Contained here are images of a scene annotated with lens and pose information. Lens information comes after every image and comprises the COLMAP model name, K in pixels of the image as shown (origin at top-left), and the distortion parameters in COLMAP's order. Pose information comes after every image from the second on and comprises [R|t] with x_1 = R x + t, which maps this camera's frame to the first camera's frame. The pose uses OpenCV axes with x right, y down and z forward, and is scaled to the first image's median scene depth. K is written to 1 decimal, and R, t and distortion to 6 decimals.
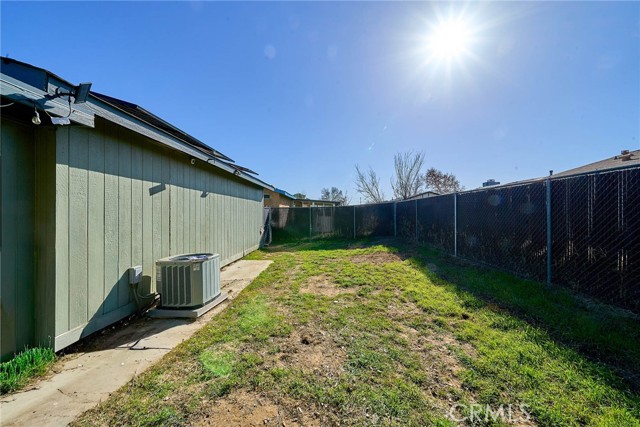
lens RADIAL K [[226.3, 0, 318.8], [0, 226.3, 212.5], [0, 0, 1]] dist [-0.000890, -0.000052]
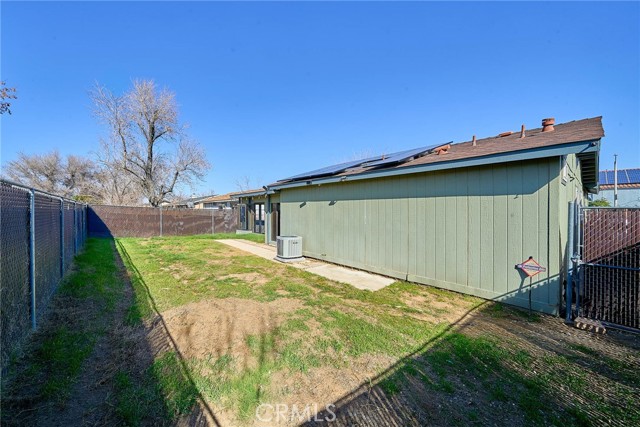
lens RADIAL K [[241.7, 0, 315.9], [0, 241.7, 211.7], [0, 0, 1]] dist [-0.000033, -0.000052]
pose [[-0.740583, 0.010334, -0.671886, 0.646462], [0.004507, 0.999936, 0.010411, -0.047730], [0.671950, 0.004682, -0.740582, 2.307718]]
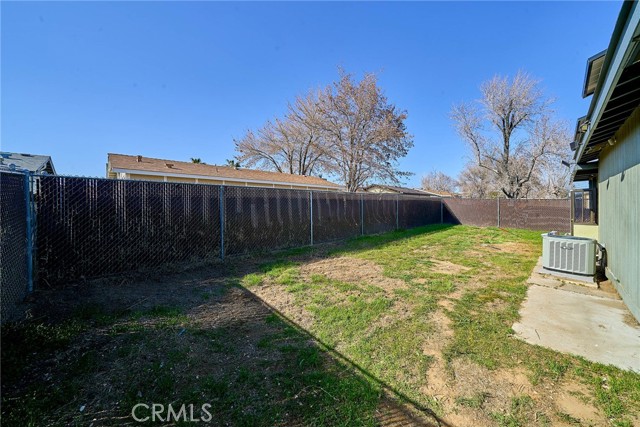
lens RADIAL K [[226.3, 0, 317.7], [0, 226.3, 210.8], [0, 0, 1]] dist [-0.000890, -0.000052]
pose [[-0.714915, -0.013668, 0.699077, -0.346439], [0.003483, 0.999727, 0.023108, 0.002039], [-0.699202, 0.018956, -0.714673, 2.401660]]
